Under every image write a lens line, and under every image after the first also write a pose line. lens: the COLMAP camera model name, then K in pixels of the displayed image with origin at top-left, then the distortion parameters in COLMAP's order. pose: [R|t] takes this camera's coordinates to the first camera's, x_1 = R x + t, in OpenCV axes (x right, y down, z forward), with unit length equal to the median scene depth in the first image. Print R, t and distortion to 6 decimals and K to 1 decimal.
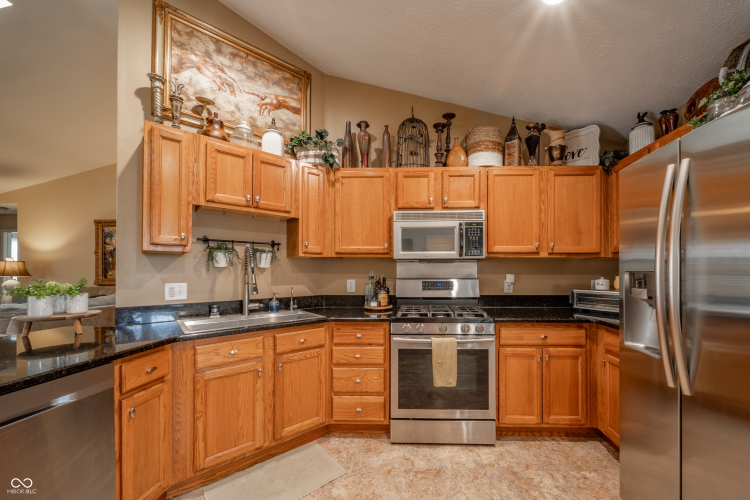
lens RADIAL K [[267.9, 0, 431.9], [0, 267.9, 268.9], [0, 0, 1]] dist [-0.001494, -0.000253]
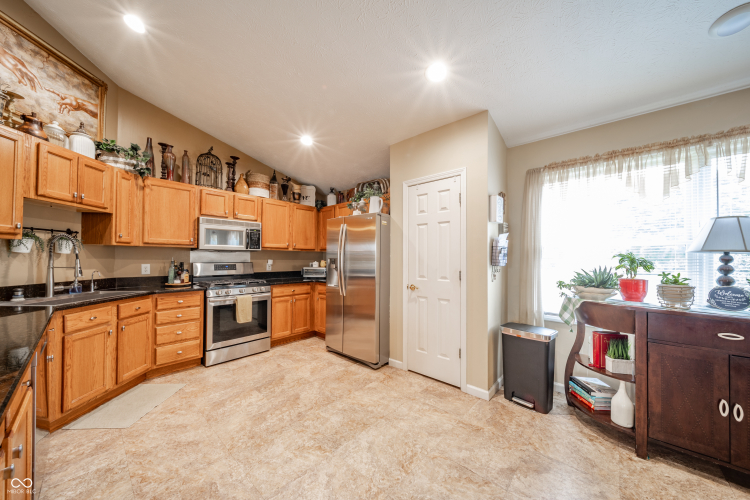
lens RADIAL K [[250.4, 0, 377.2], [0, 250.4, 255.2], [0, 0, 1]] dist [0.000410, -0.000020]
pose [[0.635075, 0.014020, 0.772323, -0.619893], [-0.012453, 0.999891, -0.007911, -0.005752], [-0.772350, -0.004594, 0.635180, -0.663589]]
